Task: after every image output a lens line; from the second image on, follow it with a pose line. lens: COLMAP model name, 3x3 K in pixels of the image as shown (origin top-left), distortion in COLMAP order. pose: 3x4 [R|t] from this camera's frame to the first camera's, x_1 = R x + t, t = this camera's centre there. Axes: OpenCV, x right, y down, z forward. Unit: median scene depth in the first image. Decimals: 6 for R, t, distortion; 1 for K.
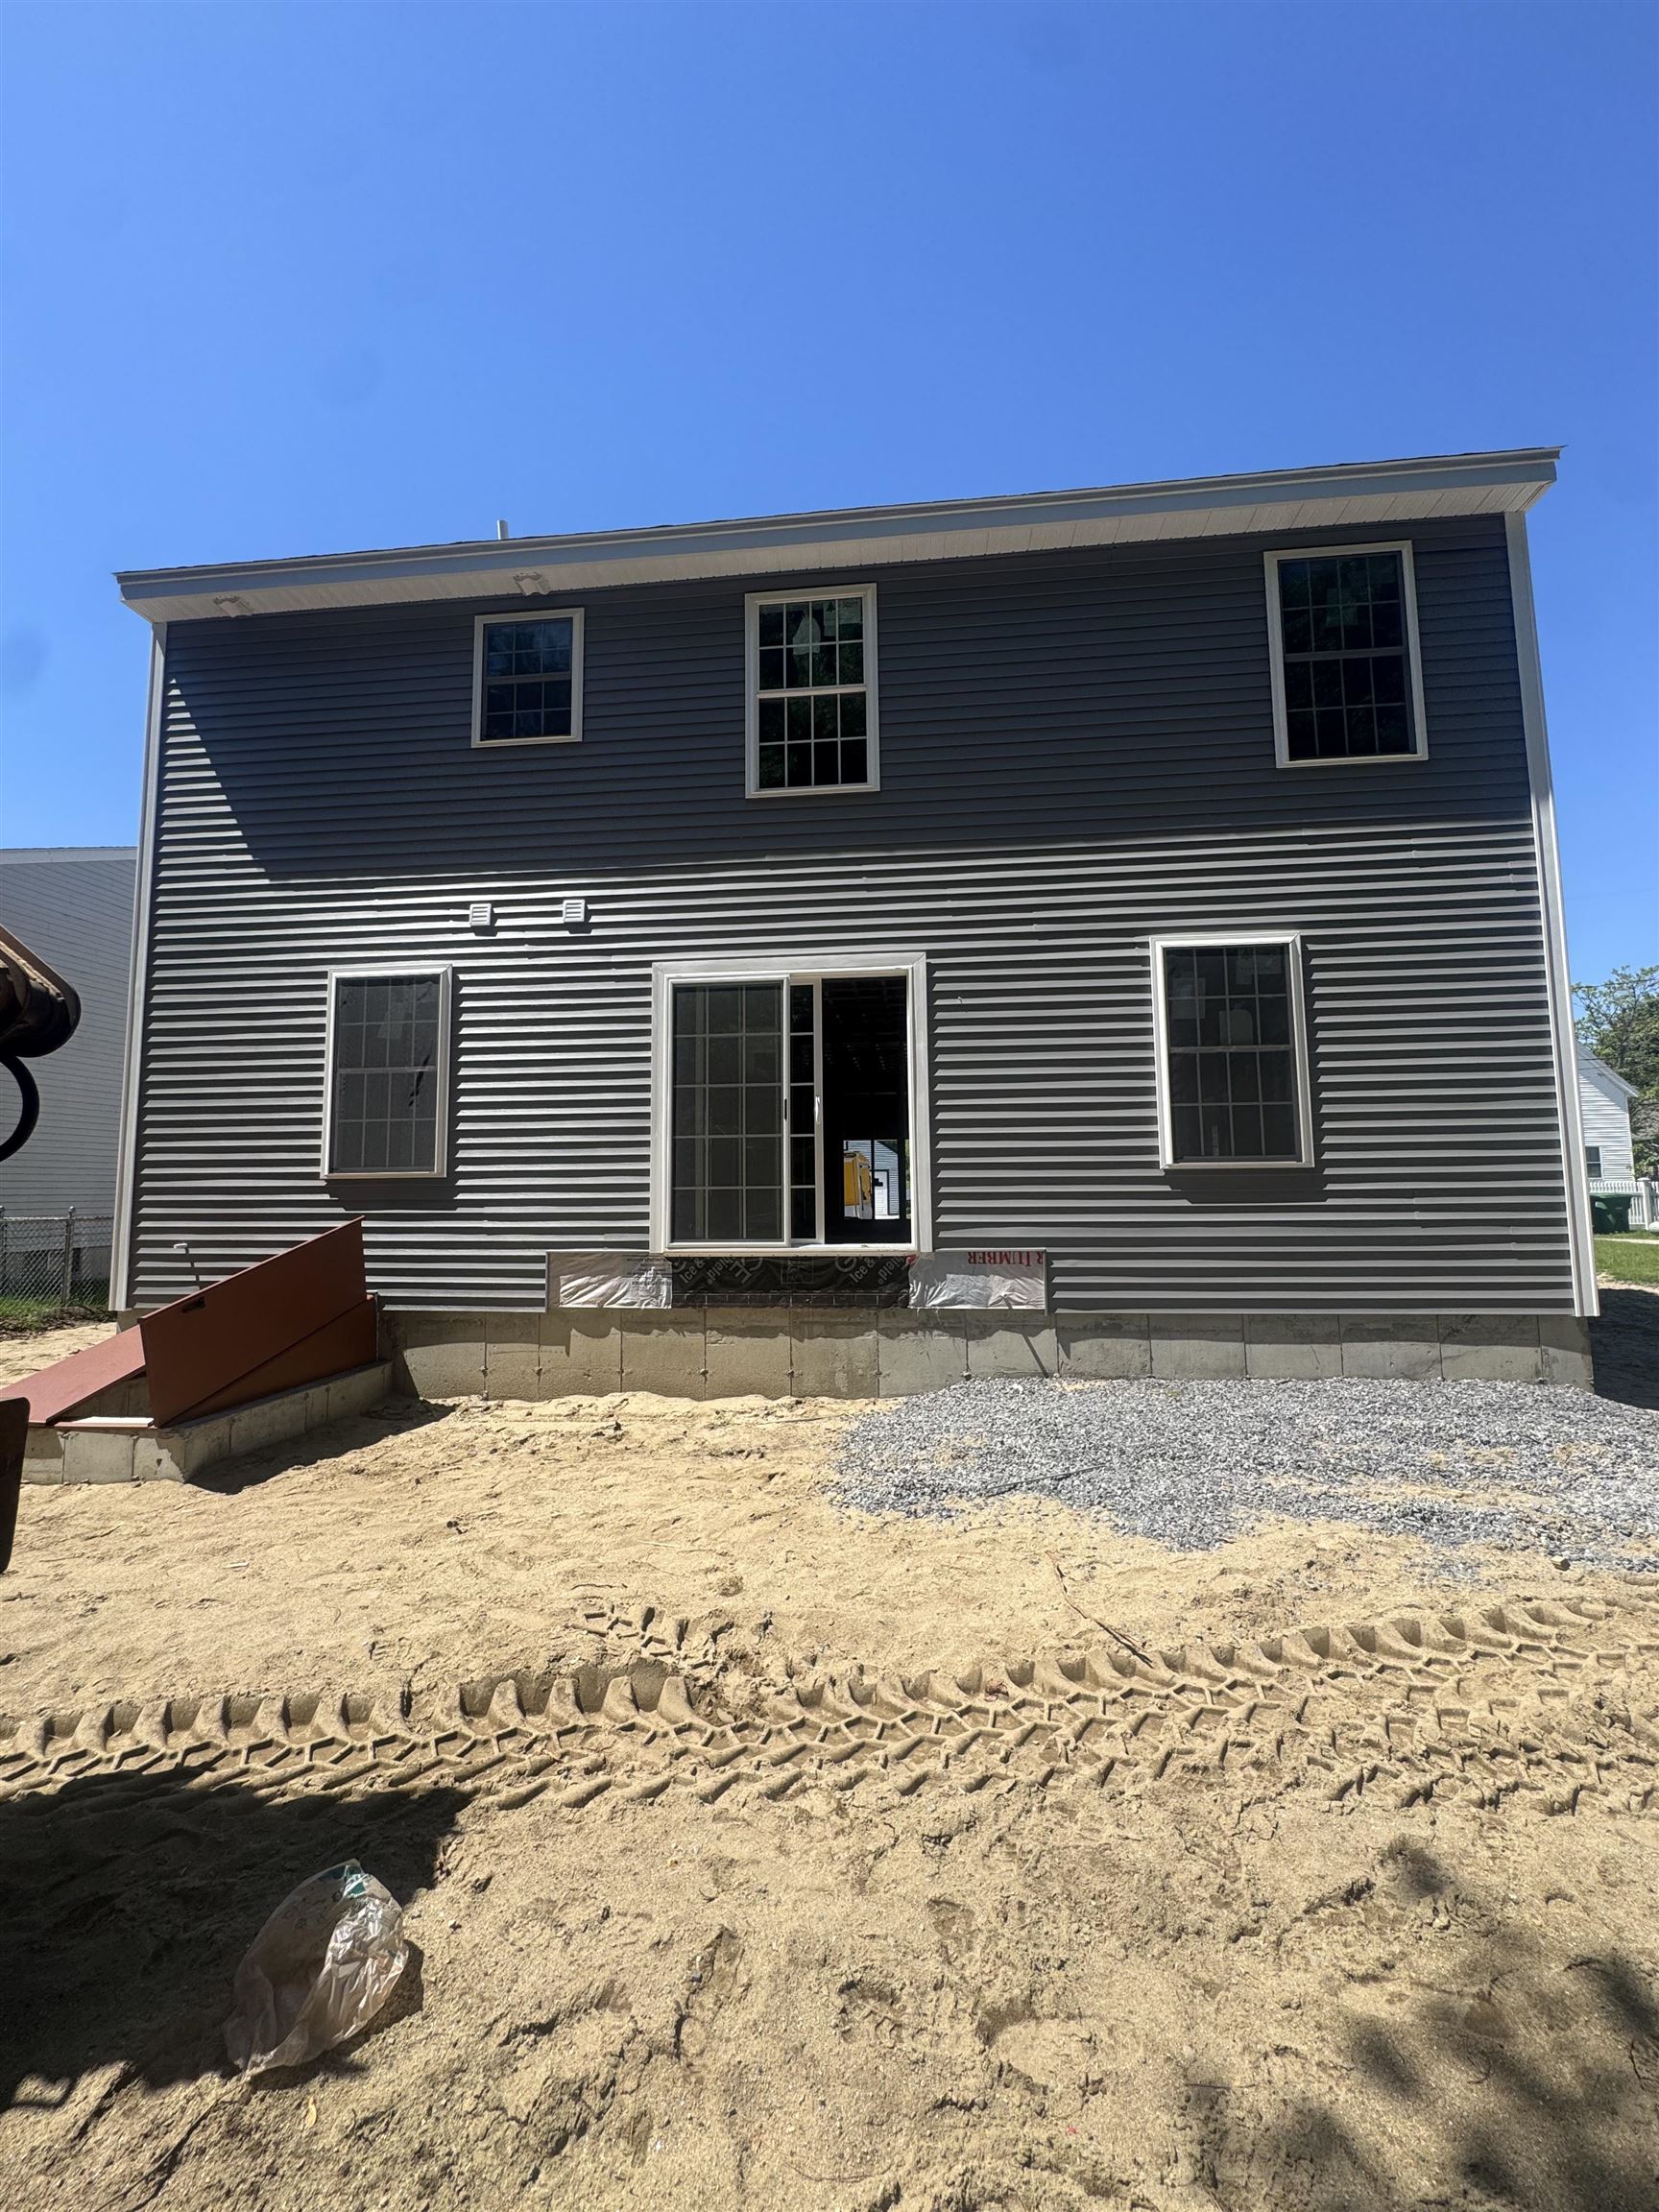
lens RADIAL K [[886.0, 0, 820.7], [0, 886.0, 1085.3], [0, 0, 1]] dist [-0.009627, 0.003358]
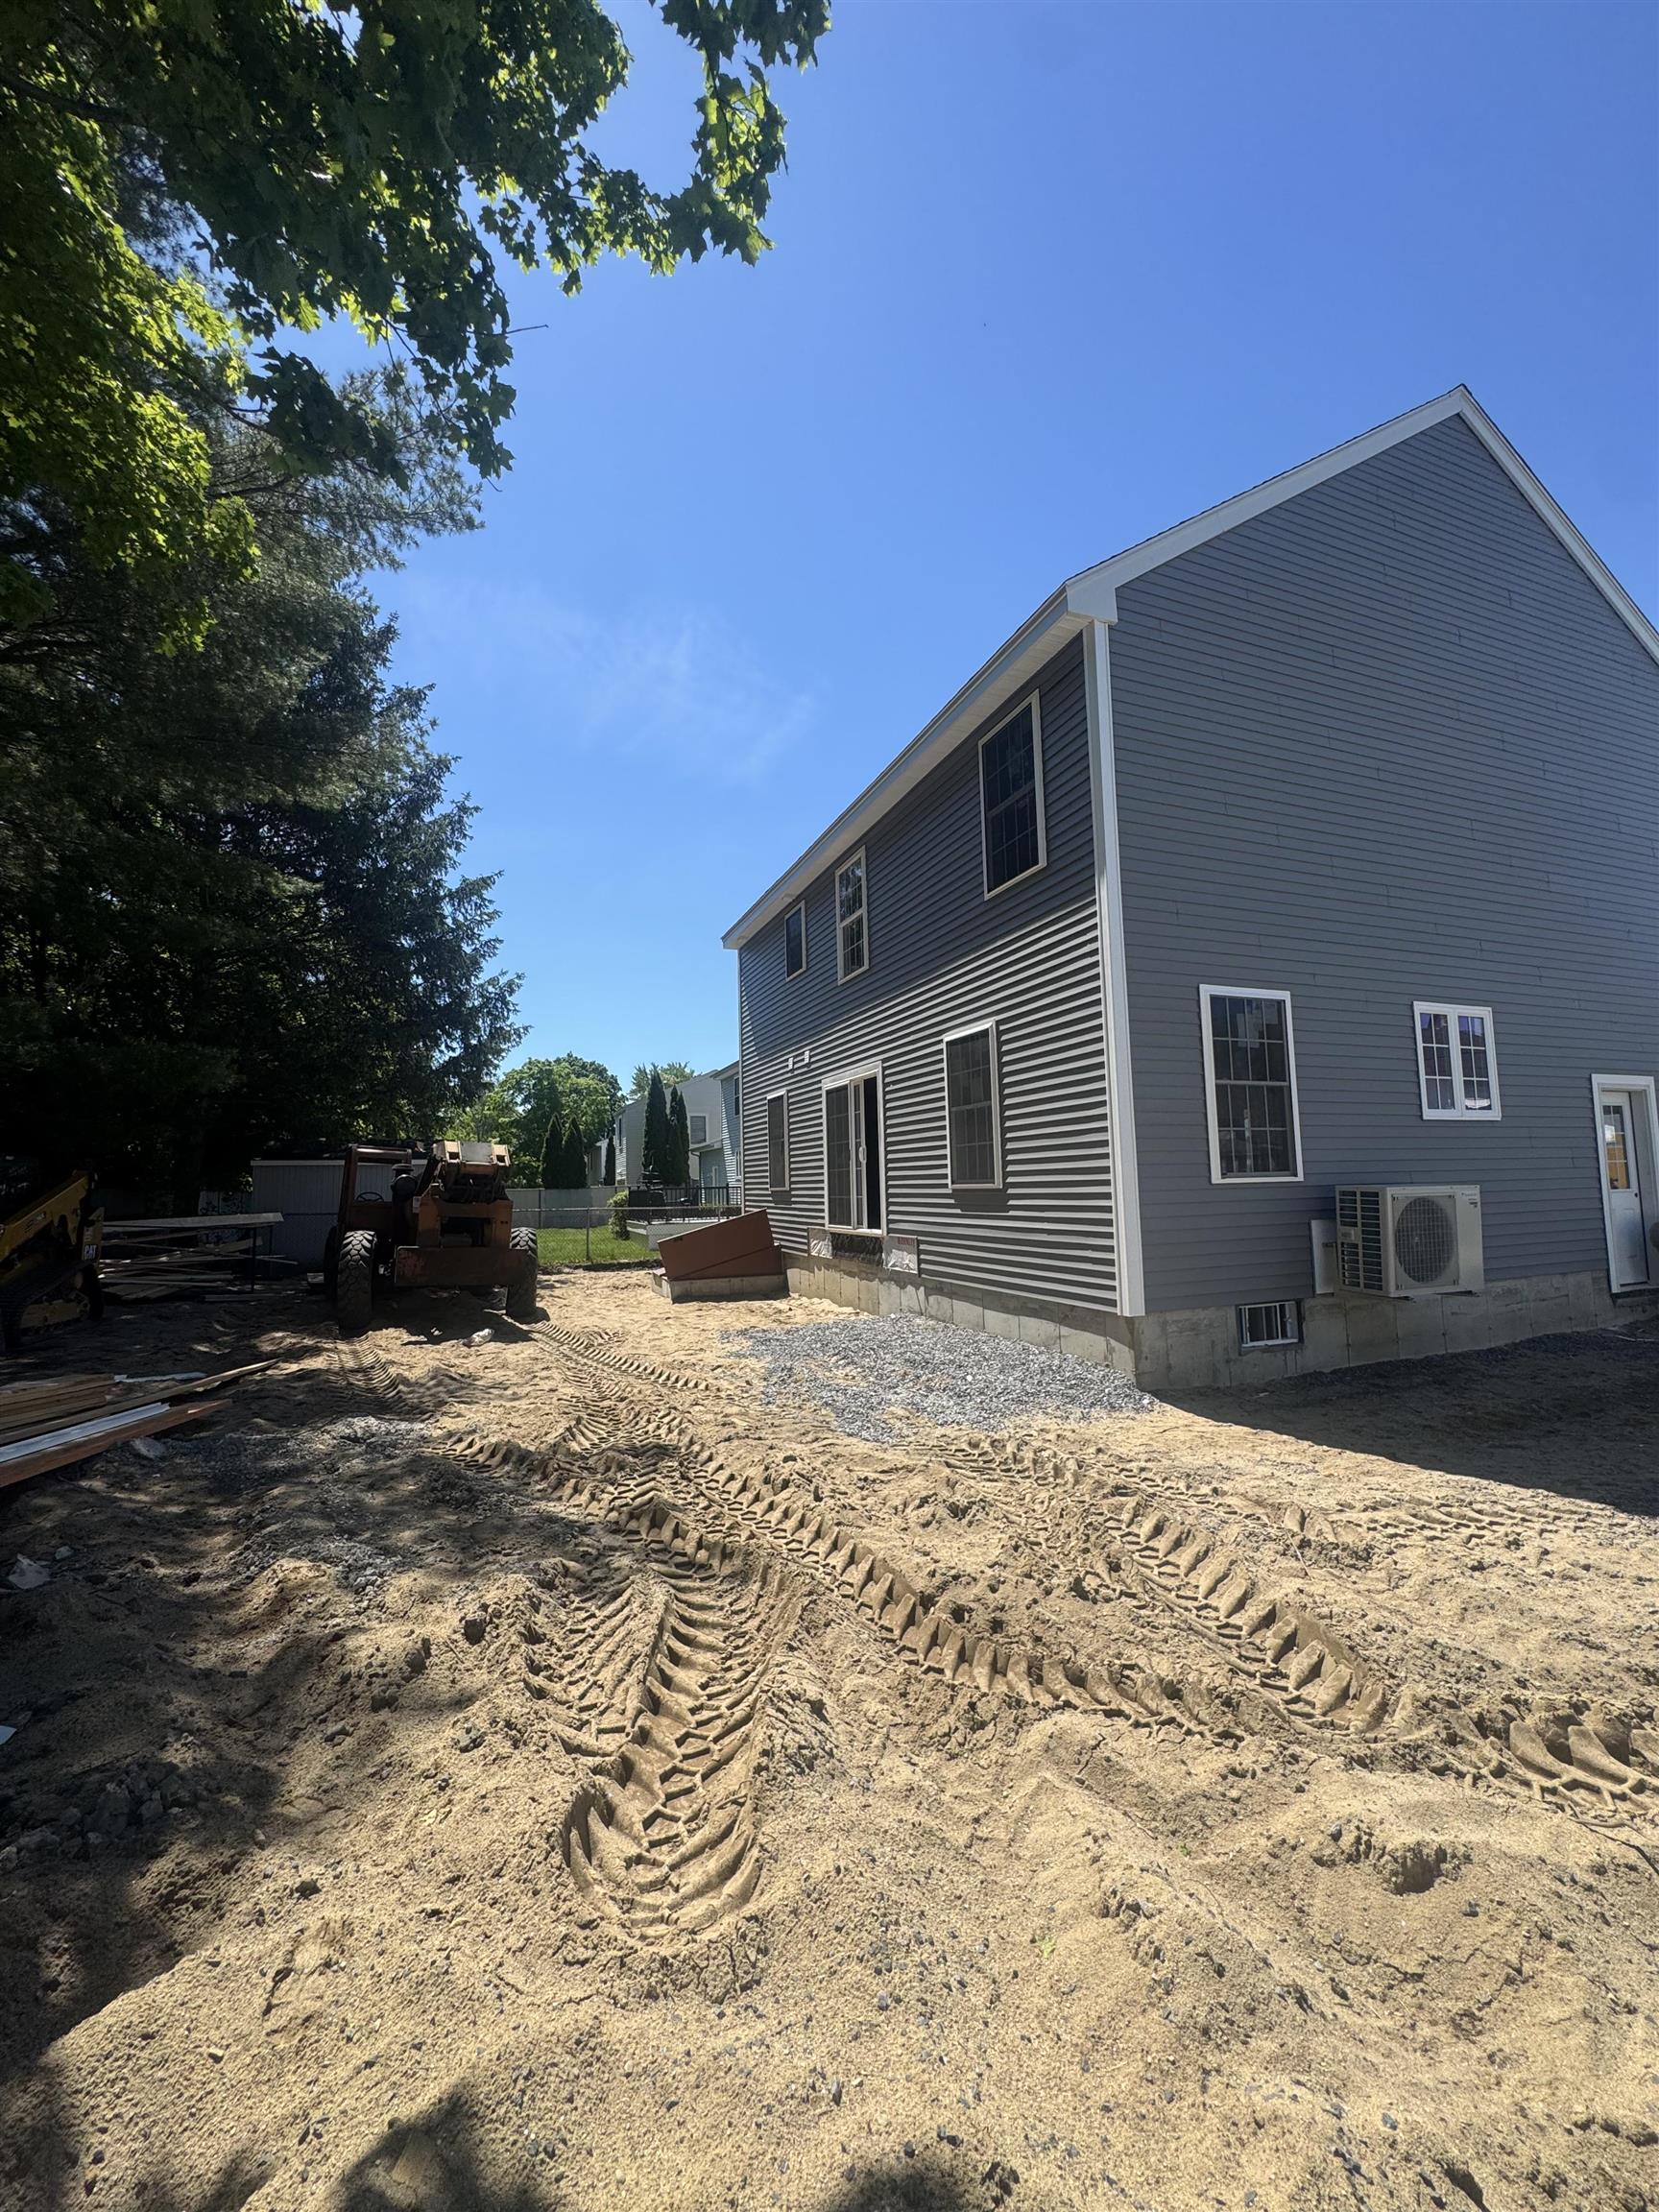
lens RADIAL K [[886.0, 0, 844.0], [0, 886.0, 1118.4], [0, 0, 1]] dist [-0.009627, 0.003358]
pose [[0.475741, -0.063863, -0.877264, 1.616041], [0.095355, 0.995227, -0.020739, -0.011153], [0.874401, -0.073785, 0.479560, 0.115467]]
